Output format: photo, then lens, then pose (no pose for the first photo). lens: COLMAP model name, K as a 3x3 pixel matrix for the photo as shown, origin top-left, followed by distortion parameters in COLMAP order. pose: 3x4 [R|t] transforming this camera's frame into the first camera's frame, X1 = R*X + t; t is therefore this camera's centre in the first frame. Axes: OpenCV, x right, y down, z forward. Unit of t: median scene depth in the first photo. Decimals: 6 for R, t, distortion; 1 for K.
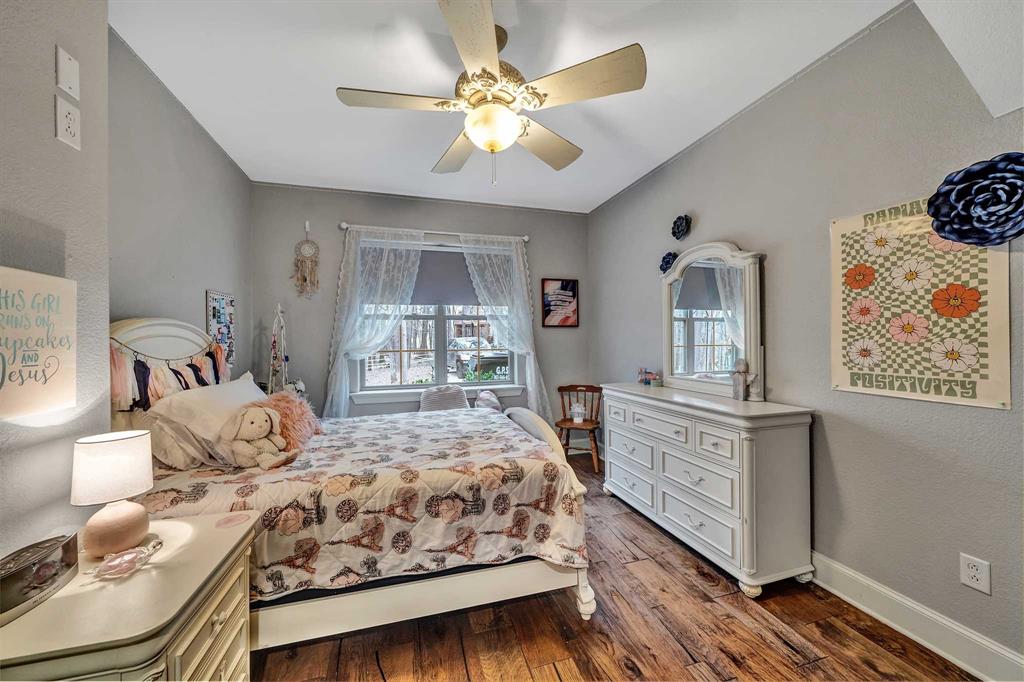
lens RADIAL K [[368.9, 0, 512.0], [0, 368.9, 341.0], [0, 0, 1]] dist [0.000107, -0.000011]
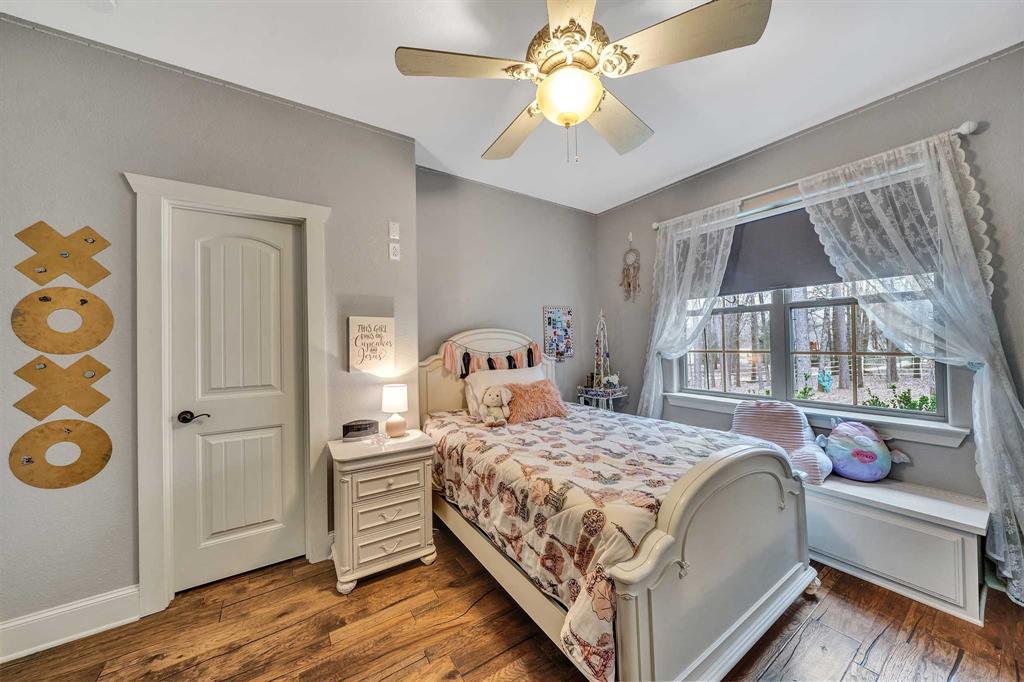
lens RADIAL K [[366.6, 0, 512.0], [0, 366.6, 341.0], [0, 0, 1]] dist [-0.000974, -0.000034]
pose [[0.267761, 0.003566, -0.963479, 0.717452], [0.008591, 0.999945, 0.006088, -0.011897], [0.963447, -0.009908, 0.267715, 0.612231]]
